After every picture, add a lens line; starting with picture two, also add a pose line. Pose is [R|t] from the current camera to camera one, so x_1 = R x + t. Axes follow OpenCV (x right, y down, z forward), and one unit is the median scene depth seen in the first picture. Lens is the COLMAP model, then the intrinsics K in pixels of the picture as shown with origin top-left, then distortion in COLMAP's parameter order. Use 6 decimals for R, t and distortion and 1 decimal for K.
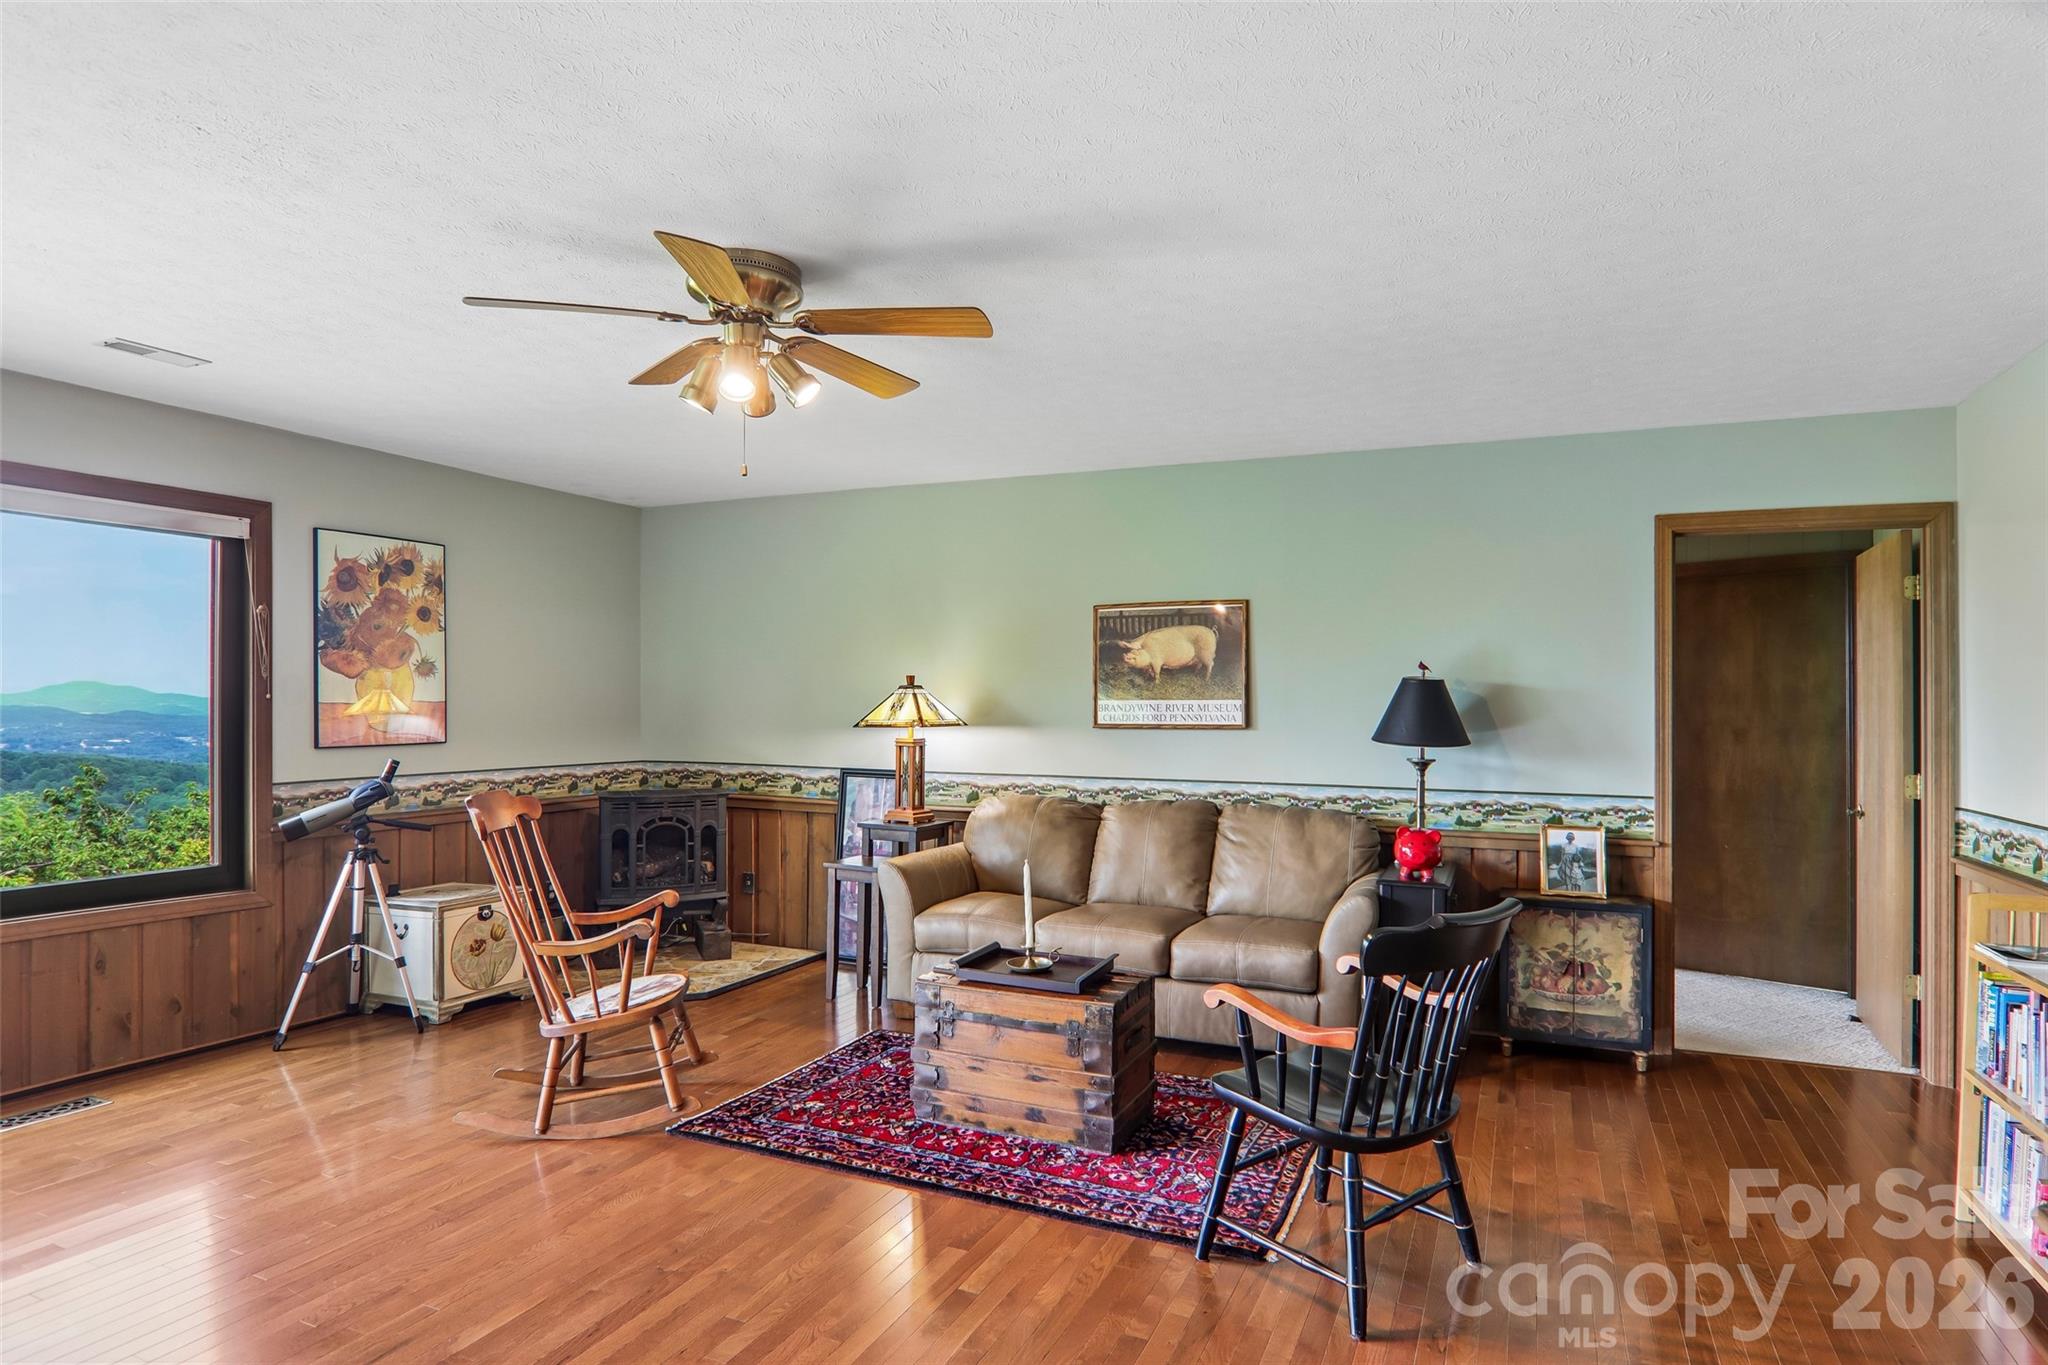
lens RADIAL K [[1137.3, 0, 1021.9], [0, 1137.3, 694.6], [0, 0, 1]] dist [-0.005941, -0.010080]
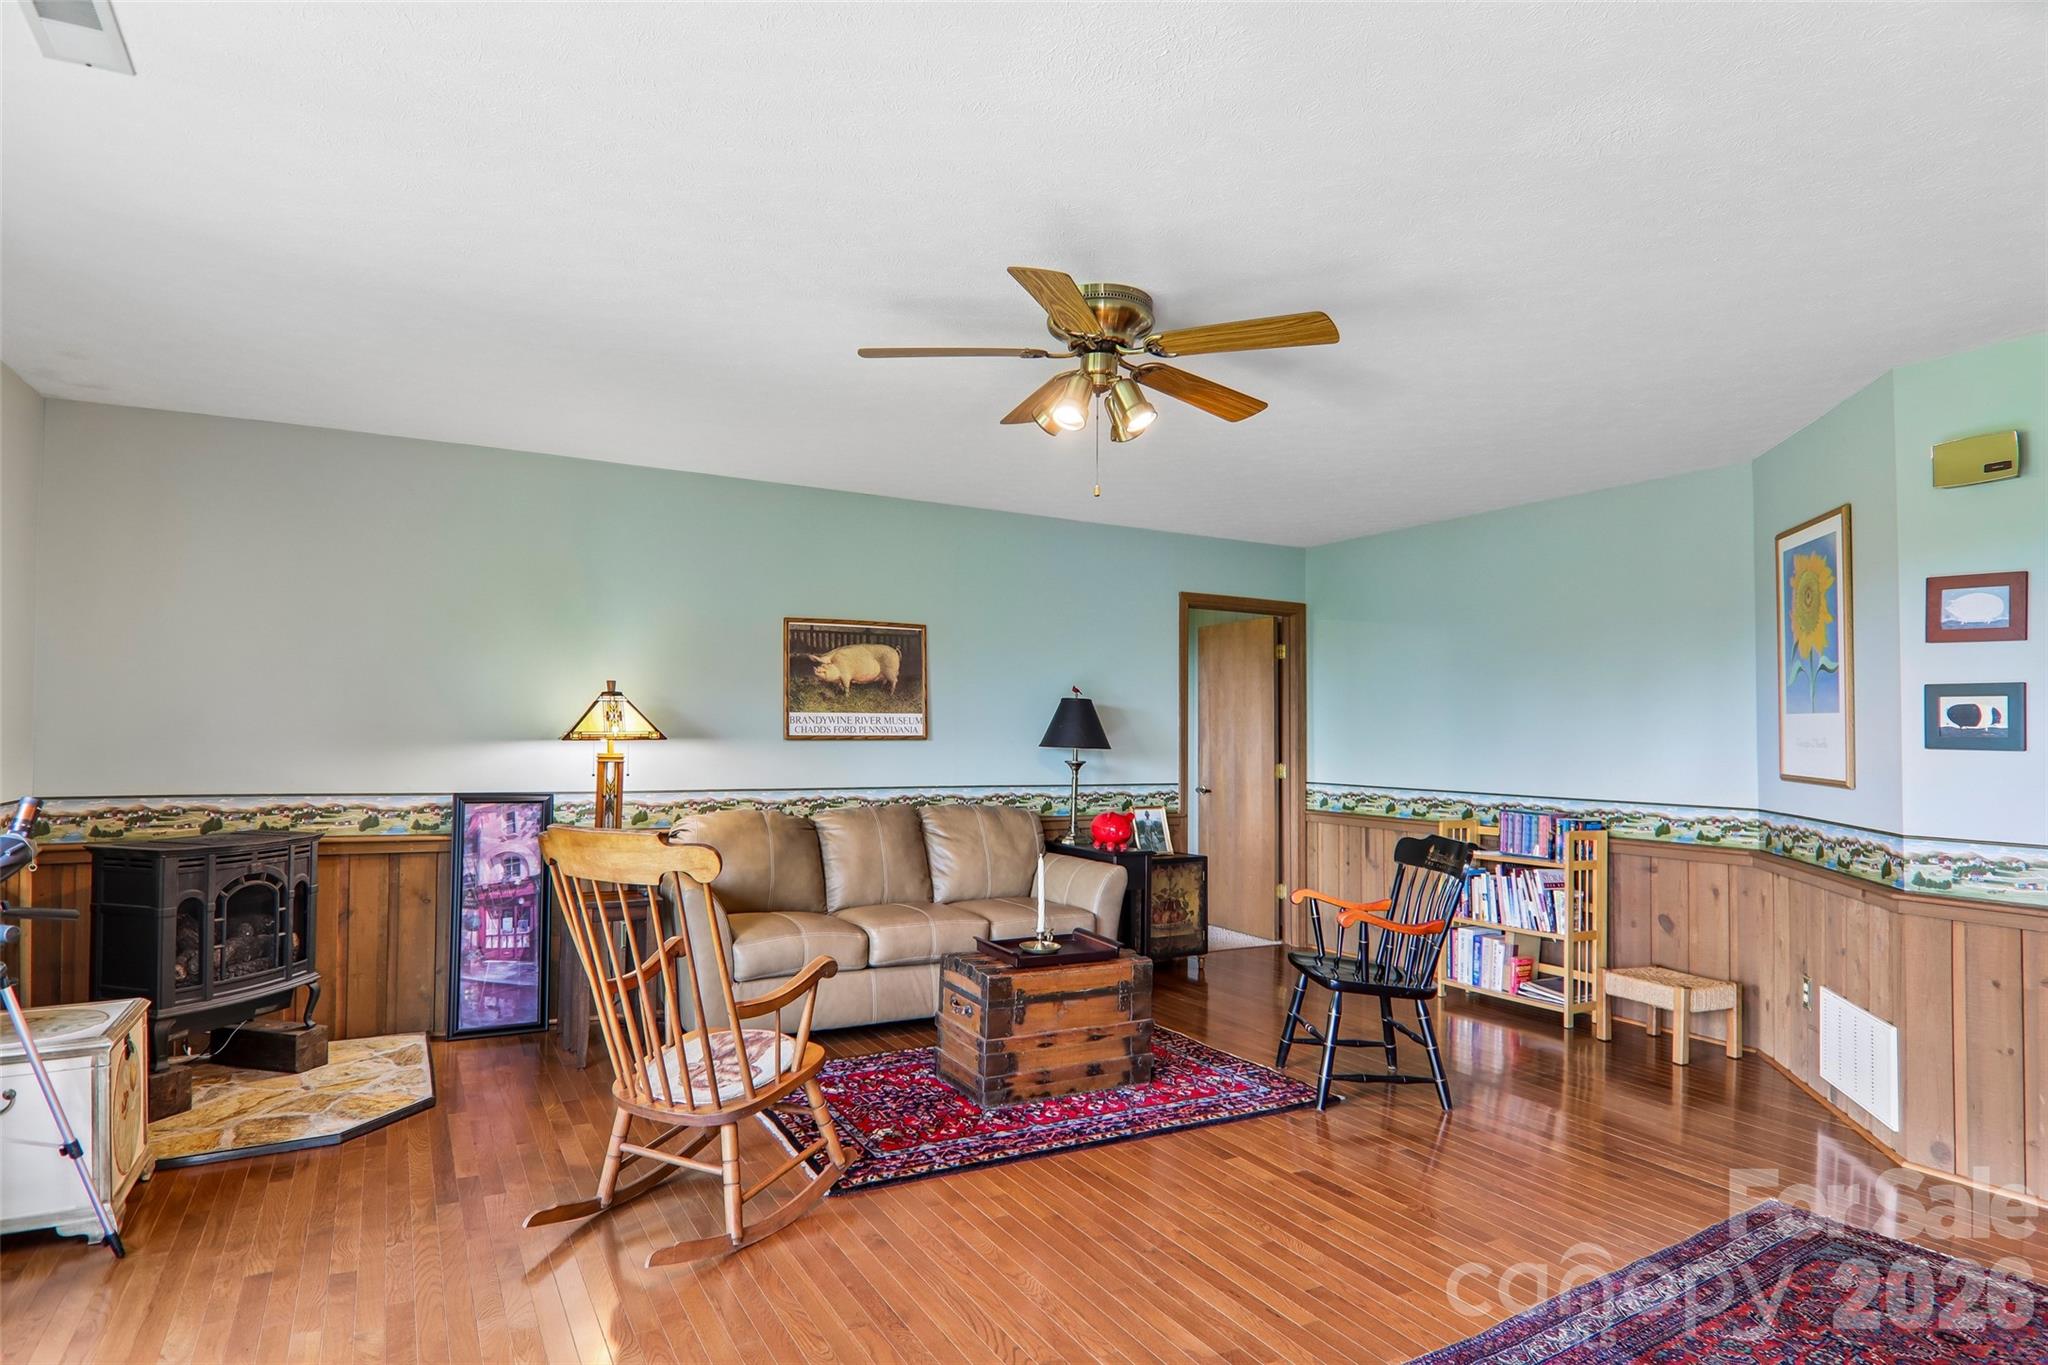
lens RADIAL K [[1137.3, 0, 1024.9], [0, 1137.3, 691.0], [0, 0, 1]] dist [-0.005941, -0.010080]
pose [[0.599137, 0.029440, 0.800105, -0.668429], [-0.012870, 0.999549, -0.027141, 0.011815], [-0.800543, 0.005964, 0.599246, 0.250173]]
